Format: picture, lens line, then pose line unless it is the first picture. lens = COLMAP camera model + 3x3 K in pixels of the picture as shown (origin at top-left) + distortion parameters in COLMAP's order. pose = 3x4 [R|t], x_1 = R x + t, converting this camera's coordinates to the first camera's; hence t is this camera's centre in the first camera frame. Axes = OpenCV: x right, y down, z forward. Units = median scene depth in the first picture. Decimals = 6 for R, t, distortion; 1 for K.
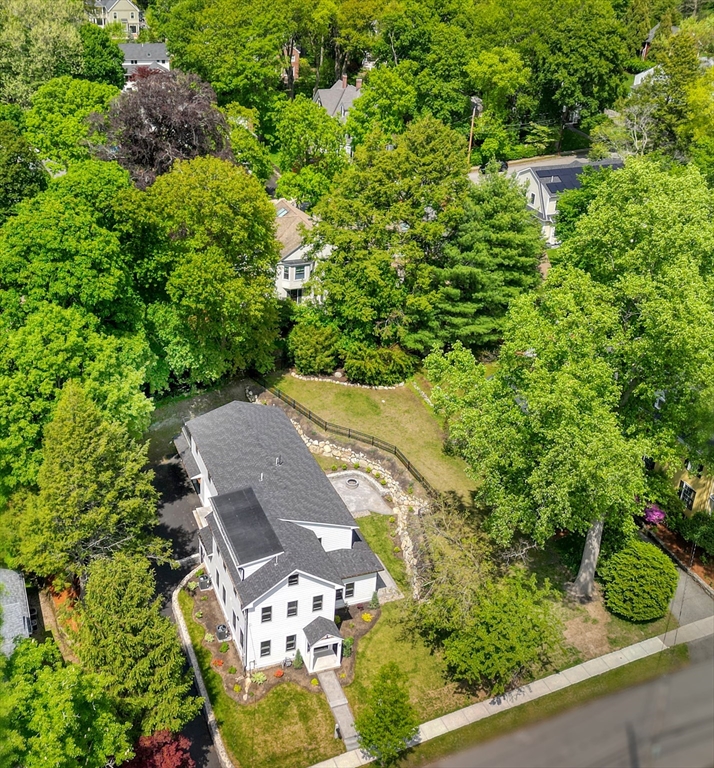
lens RADIAL K [[1059.4, 0, 355.8], [0, 1059.4, 382.8], [0, 0, 1]] dist [0.051351, 0.000000]
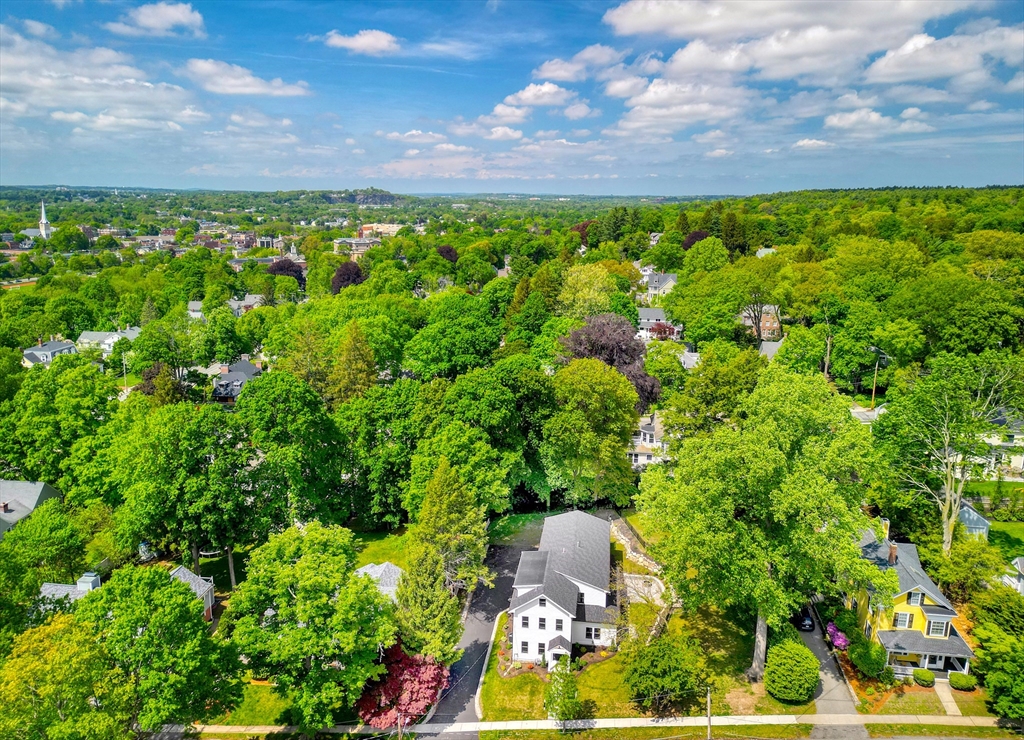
lens RADIAL K [[900.6, 0, 511.2], [0, 900.6, 371.3], [0, 0, 1]] dist [0.054772, -0.006029]
pose [[0.871917, 0.082548, -0.482645, 0.485508], [-0.204760, 0.956834, -0.206255, 0.132720], [0.444785, 0.278664, 0.851183, -0.249828]]
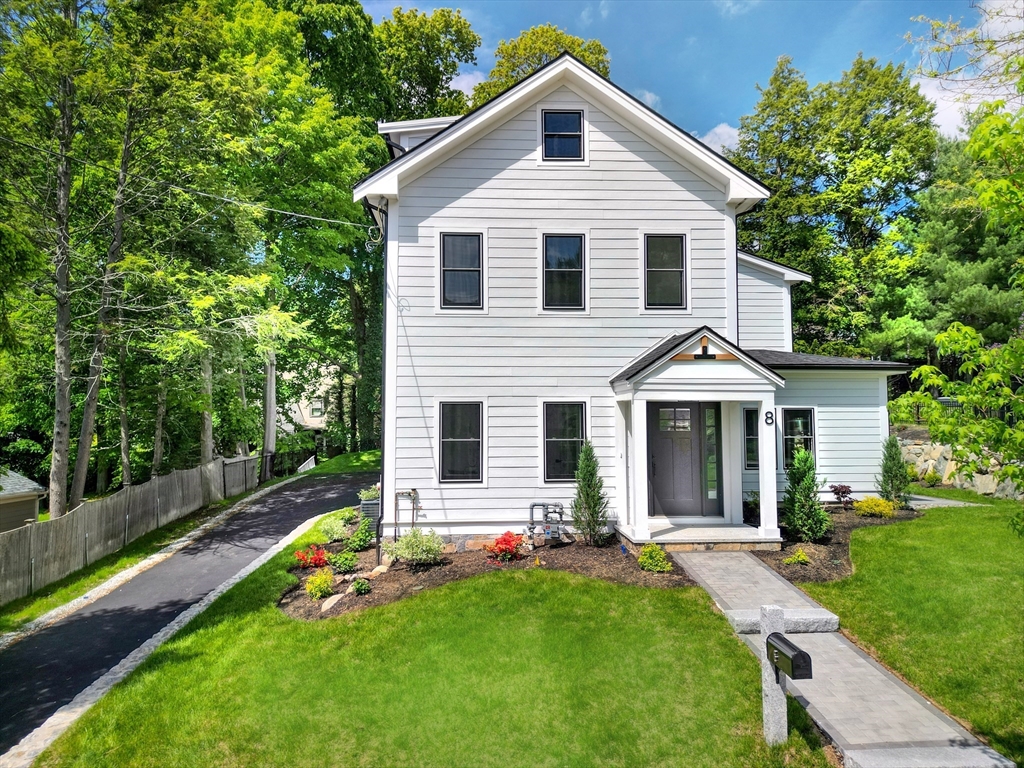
lens RADIAL K [[763.2, 0, 508.0], [0, 763.2, 384.4], [0, 0, 1]] dist [0.047603, 0.001077]
pose [[0.947505, -0.082010, -0.309046, -0.015821], [-0.098938, 0.843911, -0.527281, 0.317130], [0.304050, 0.530178, 0.791496, 0.809361]]
